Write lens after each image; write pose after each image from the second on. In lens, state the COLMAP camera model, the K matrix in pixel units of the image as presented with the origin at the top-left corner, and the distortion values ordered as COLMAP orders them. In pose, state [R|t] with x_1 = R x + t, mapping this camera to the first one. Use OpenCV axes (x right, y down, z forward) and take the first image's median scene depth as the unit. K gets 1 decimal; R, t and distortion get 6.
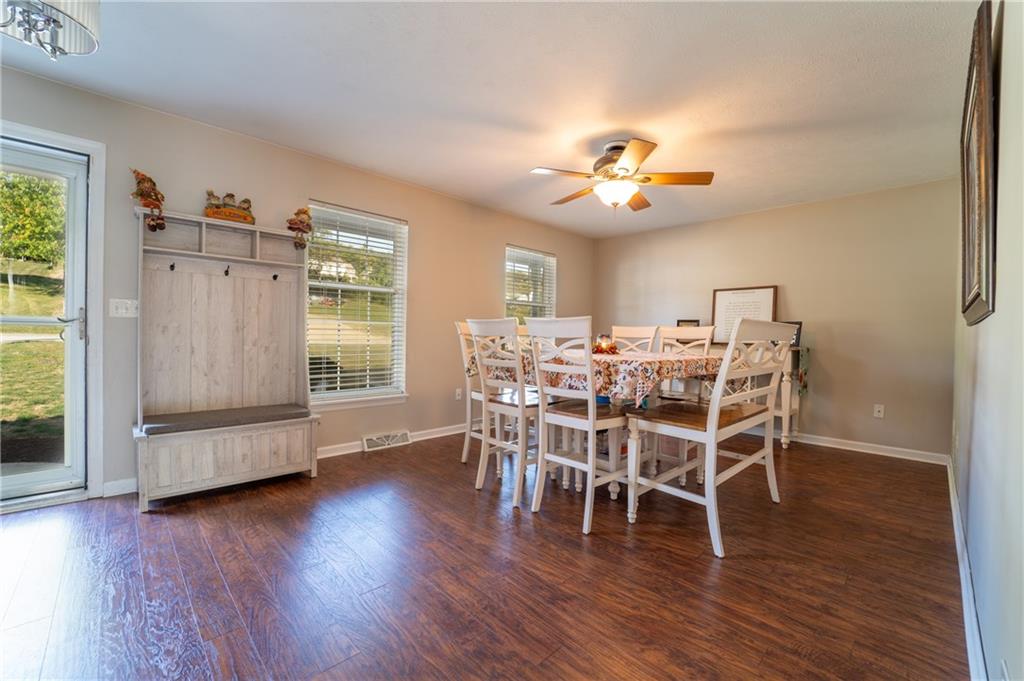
lens RADIAL K [[419.5, 0, 510.7], [0, 419.5, 332.8], [0, 0, 1]] dist [-0.022911, -0.000126]
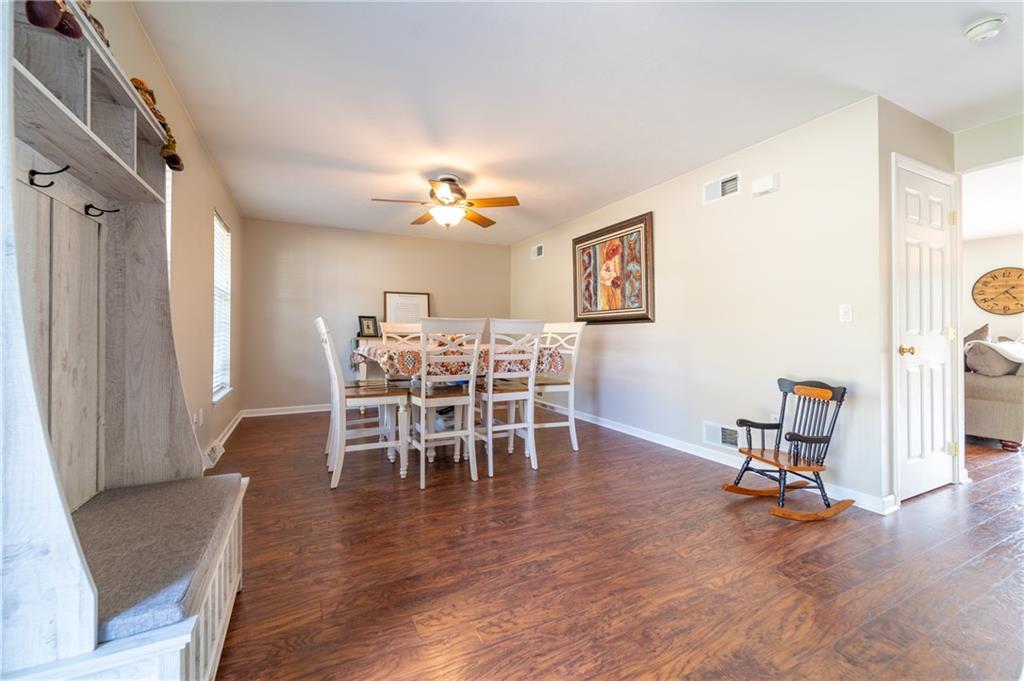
lens RADIAL K [[416.1, 0, 513.4], [0, 416.1, 322.1], [0, 0, 1]] dist [0.018831, -0.000020]
pose [[0.296431, 0.005791, 0.955037, -1.227506], [-0.002639, 0.999983, -0.005245, -0.021480], [-0.955051, -0.000966, 0.296441, 0.639526]]
